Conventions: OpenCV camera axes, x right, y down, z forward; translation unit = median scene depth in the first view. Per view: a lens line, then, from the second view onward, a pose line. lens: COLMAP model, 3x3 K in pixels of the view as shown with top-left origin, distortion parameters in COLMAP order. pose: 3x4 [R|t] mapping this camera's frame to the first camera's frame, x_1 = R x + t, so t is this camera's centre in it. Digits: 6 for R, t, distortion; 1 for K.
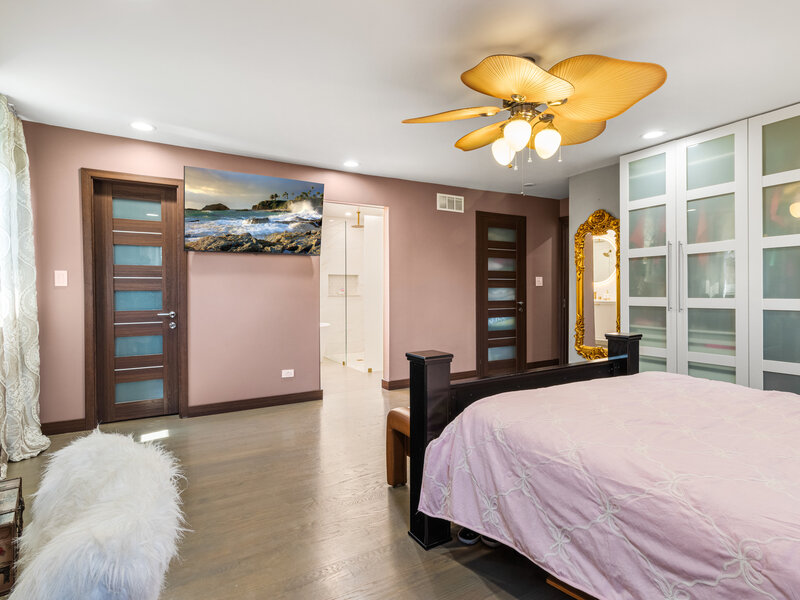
lens RADIAL K [[425.7, 0, 398.6], [0, 425.7, 288.9], [0, 0, 1]] dist [0.001639, 0.000556]
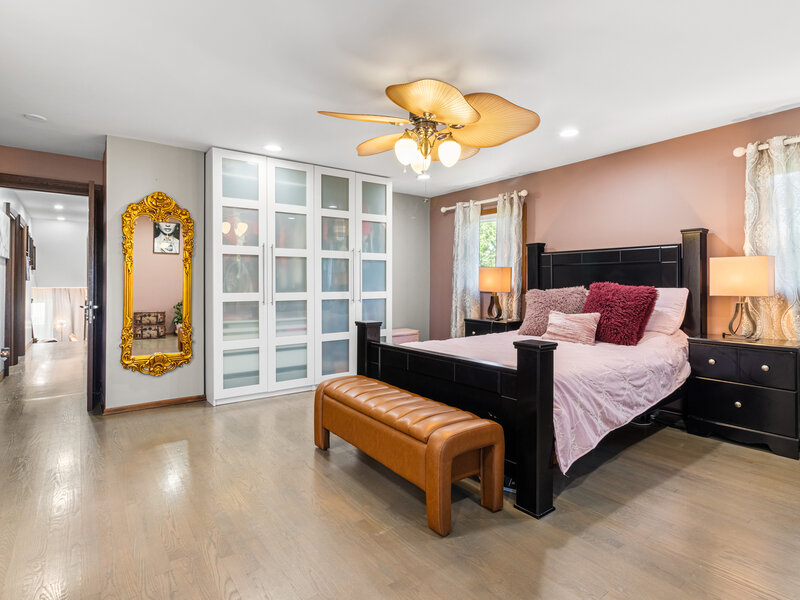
lens RADIAL K [[425.7, 0, 398.6], [0, 425.7, 288.9], [0, 0, 1]] dist [0.001639, 0.000556]
pose [[-0.105706, 0.004131, 0.994389, -0.534450], [0.001739, 0.999991, -0.003970, 0.015067], [-0.994396, 0.001310, -0.105712, 0.763573]]
